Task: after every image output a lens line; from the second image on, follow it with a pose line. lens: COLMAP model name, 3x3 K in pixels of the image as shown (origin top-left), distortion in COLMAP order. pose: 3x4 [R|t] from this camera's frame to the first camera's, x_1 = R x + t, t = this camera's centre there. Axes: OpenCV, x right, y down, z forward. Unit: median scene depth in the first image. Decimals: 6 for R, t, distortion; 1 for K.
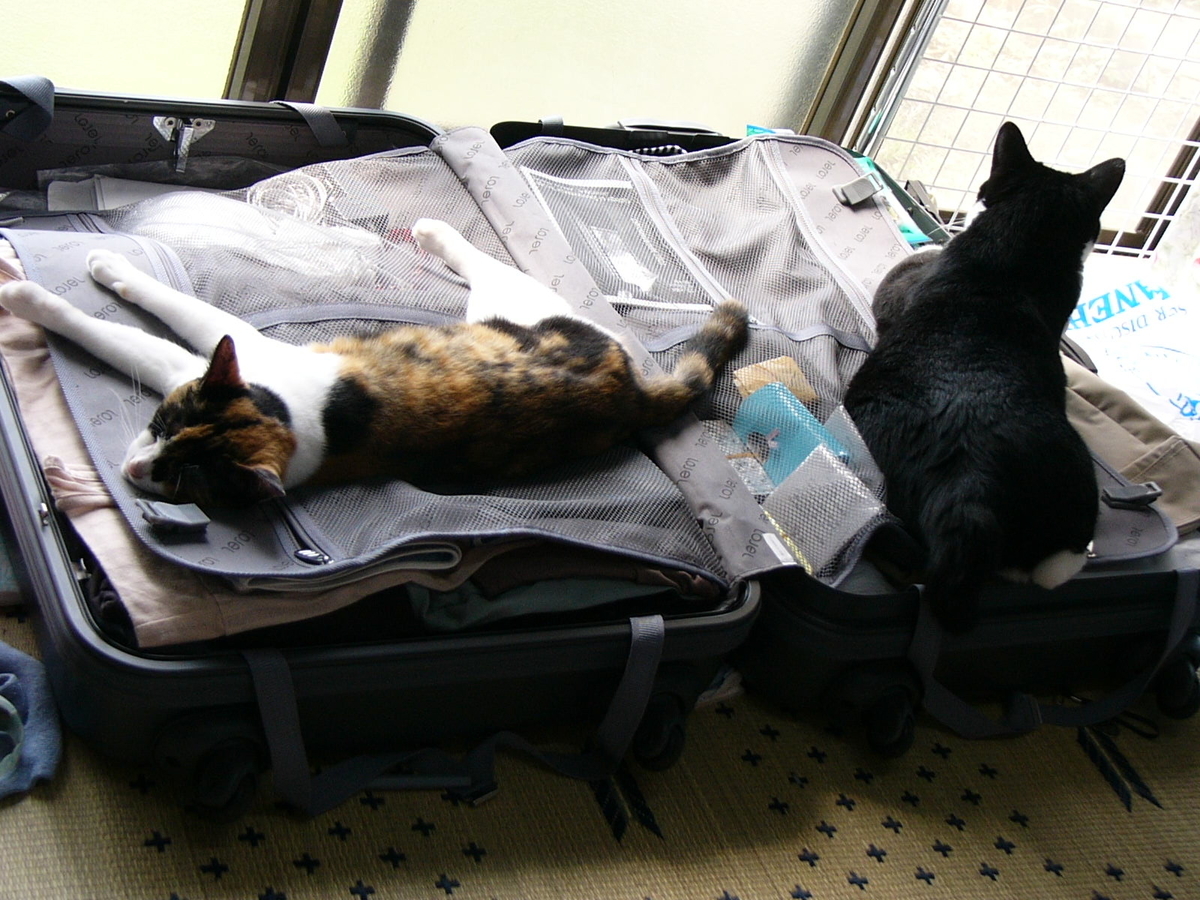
lens RADIAL K [[1970.0, 0, 600.0], [0, 1970.0, 450.0], [0, 0, 1]] dist [0.020149, 0.138665]
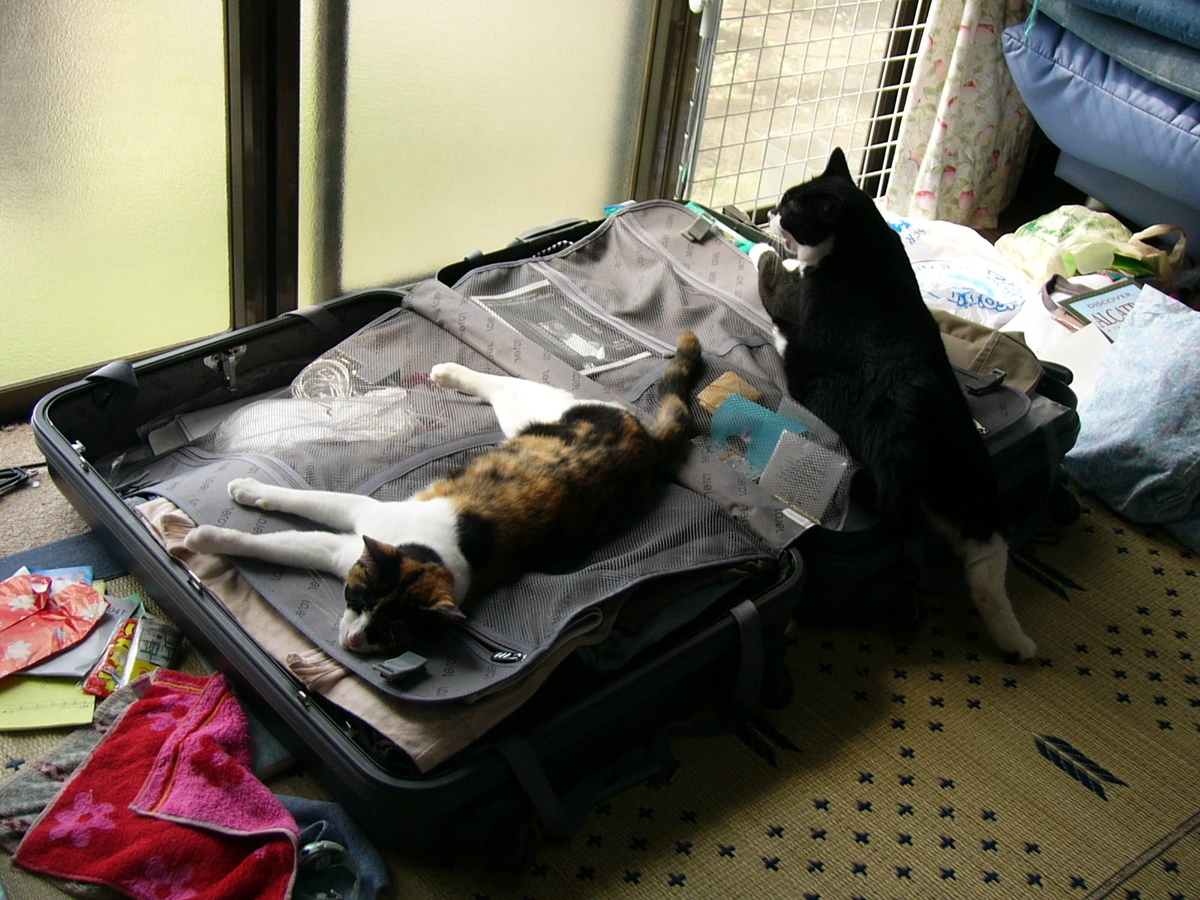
lens RADIAL K [[1447.6, 0, 600.0], [0, 1447.6, 450.0], [0, 0, 1]] dist [-0.128114, 0.006106]
pose [[0.934470, -0.338557, 0.110200, -0.124535], [0.334162, 0.940806, 0.056735, -0.091820], [-0.122885, -0.016193, 0.992289, 0.038868]]
